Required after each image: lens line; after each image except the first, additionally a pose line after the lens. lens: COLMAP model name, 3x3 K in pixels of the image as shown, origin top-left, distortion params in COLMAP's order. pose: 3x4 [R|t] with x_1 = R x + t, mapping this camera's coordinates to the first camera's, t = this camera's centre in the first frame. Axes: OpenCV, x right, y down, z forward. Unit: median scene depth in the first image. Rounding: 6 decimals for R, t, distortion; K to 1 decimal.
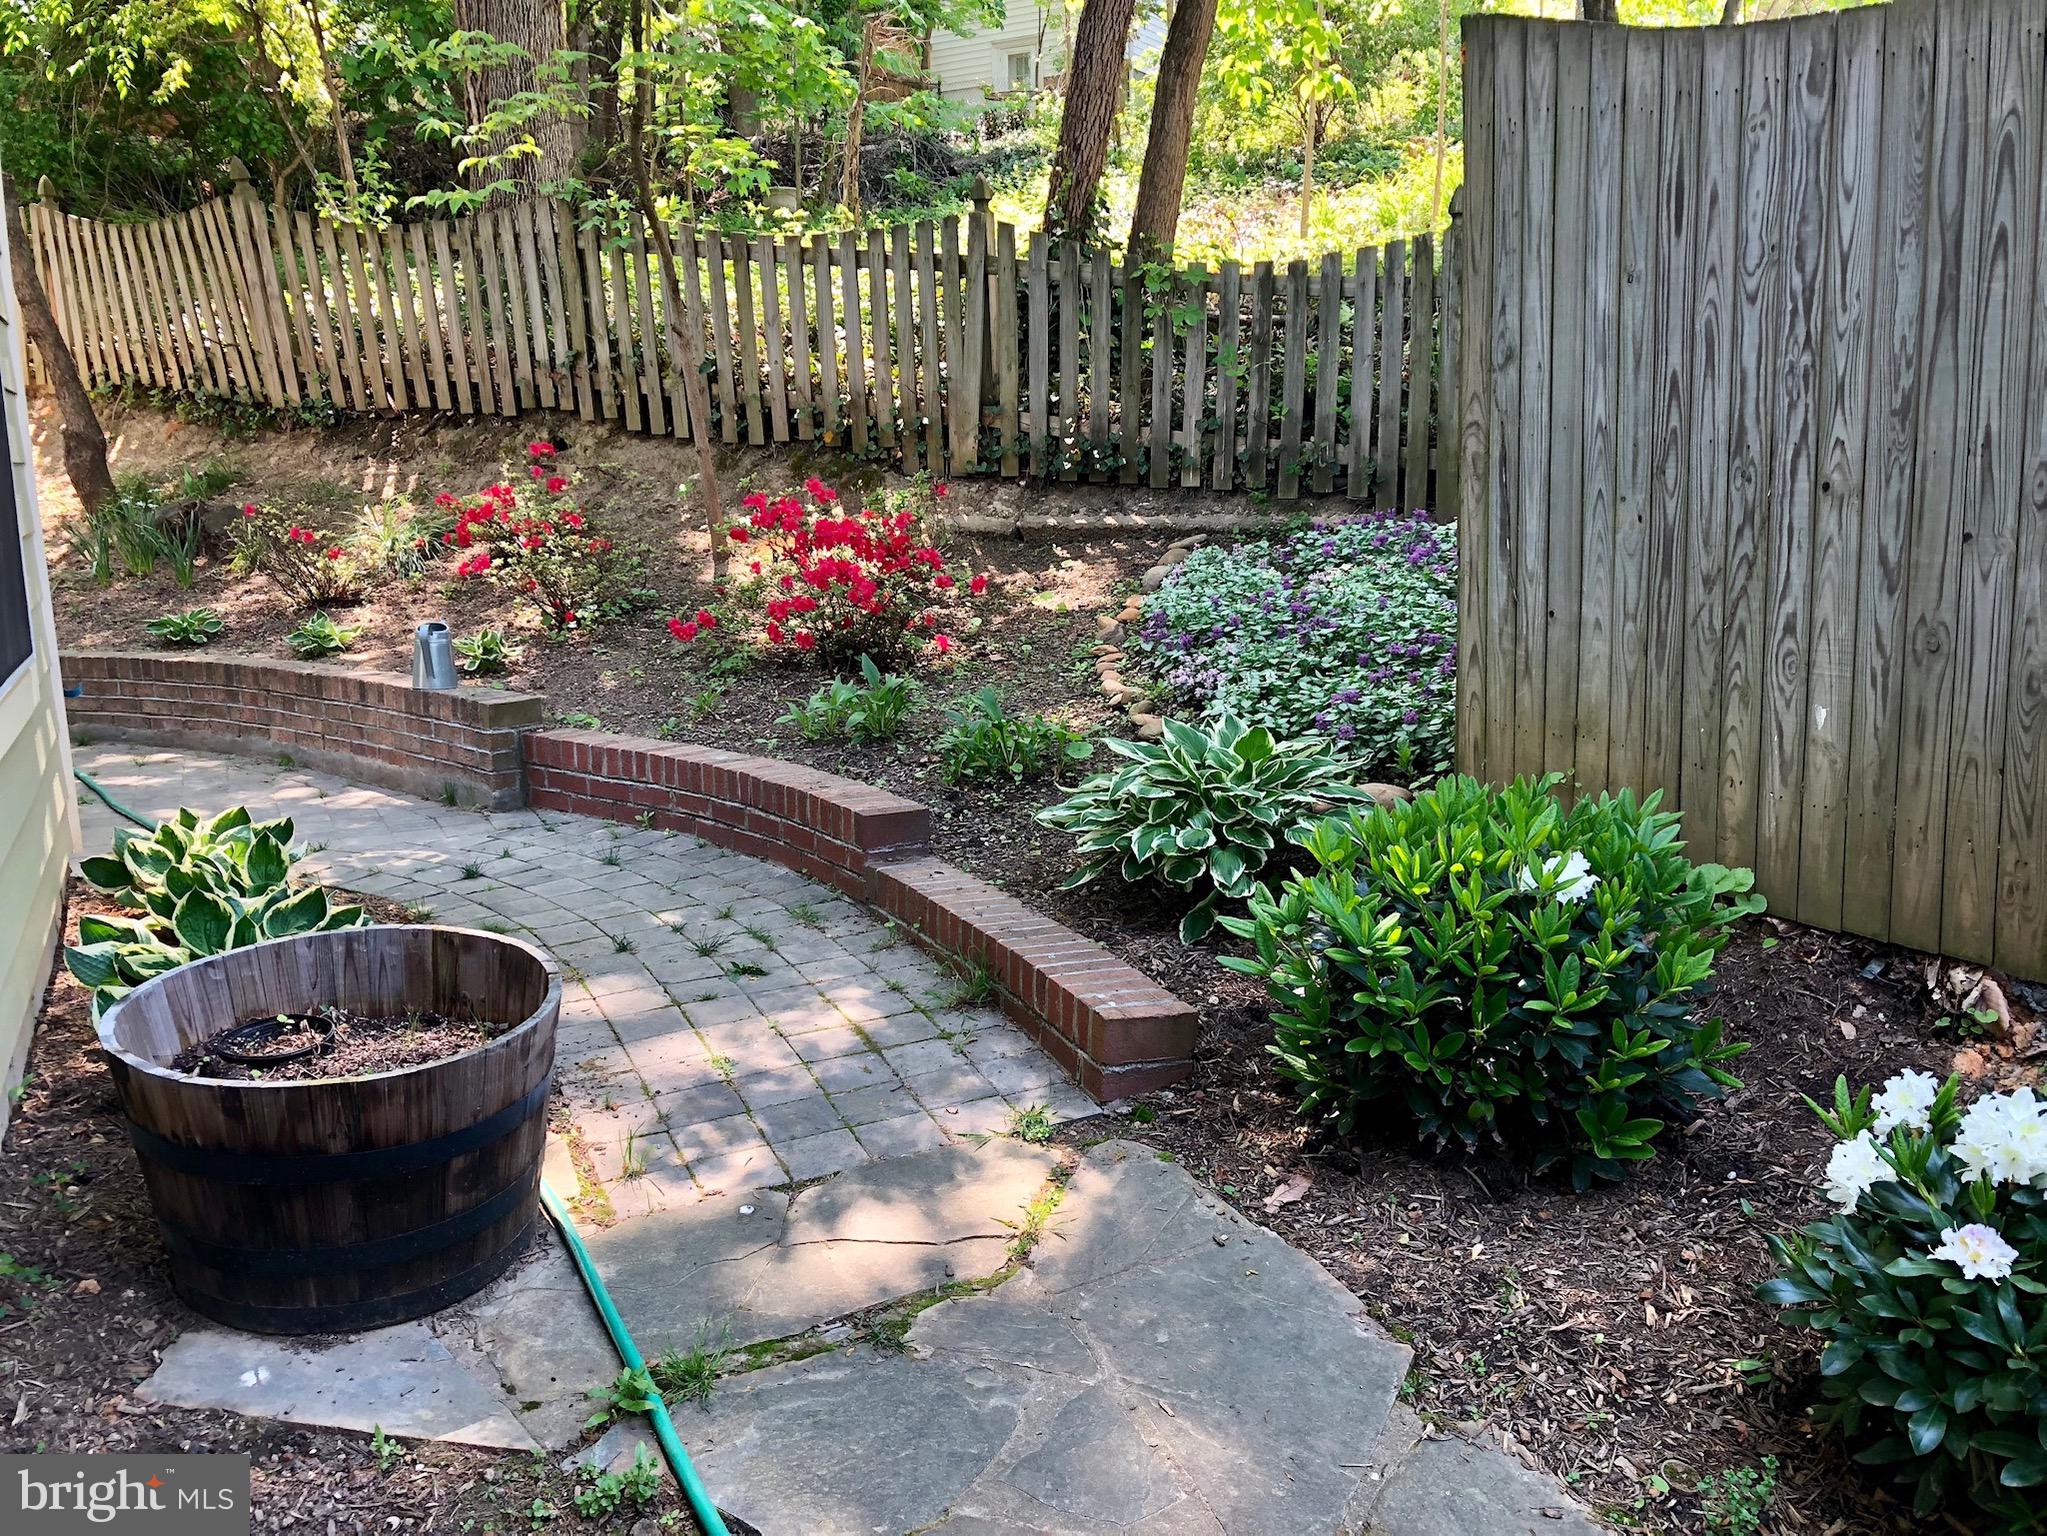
lens RADIAL K [[1674.9, 0, 1020.4], [0, 1674.9, 773.9], [0, 0, 1]] dist [-0.017924, 0.003428]
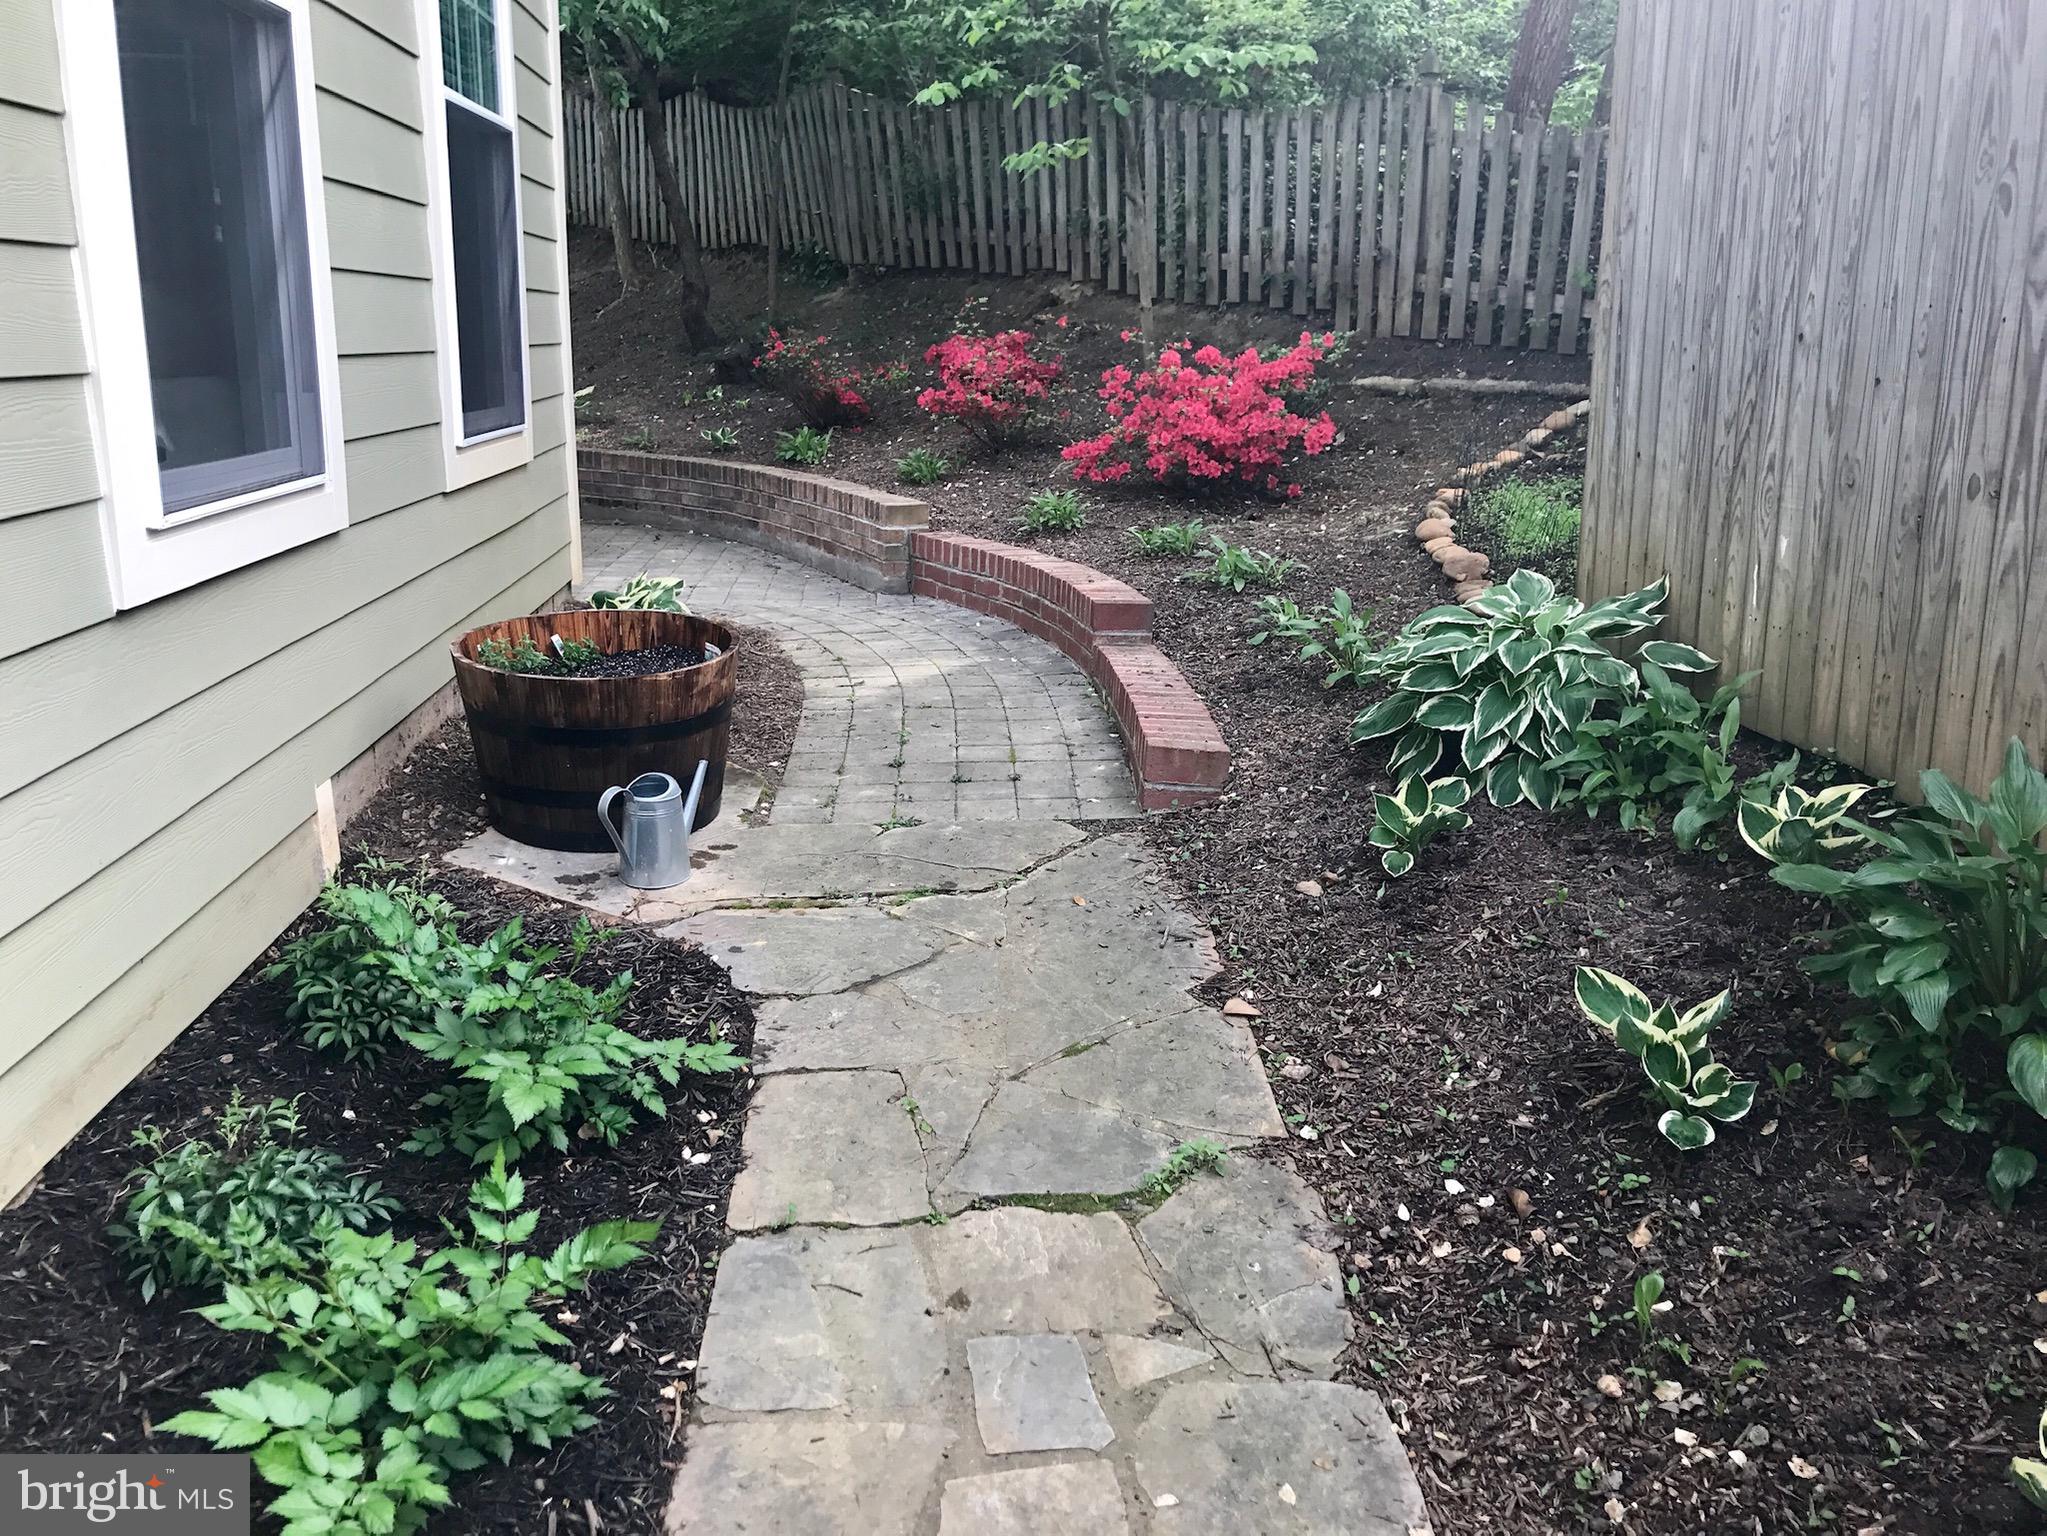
lens RADIAL K [[1851.2, 0, 1026.6], [0, 1851.2, 764.1], [0, 0, 1]] dist [0.003100, -0.000996]
pose [[0.911325, 0.117685, -0.394508, 0.509970], [-0.103181, 0.992978, 0.057864, 0.087779], [0.398548, -0.012028, 0.917069, -0.324786]]
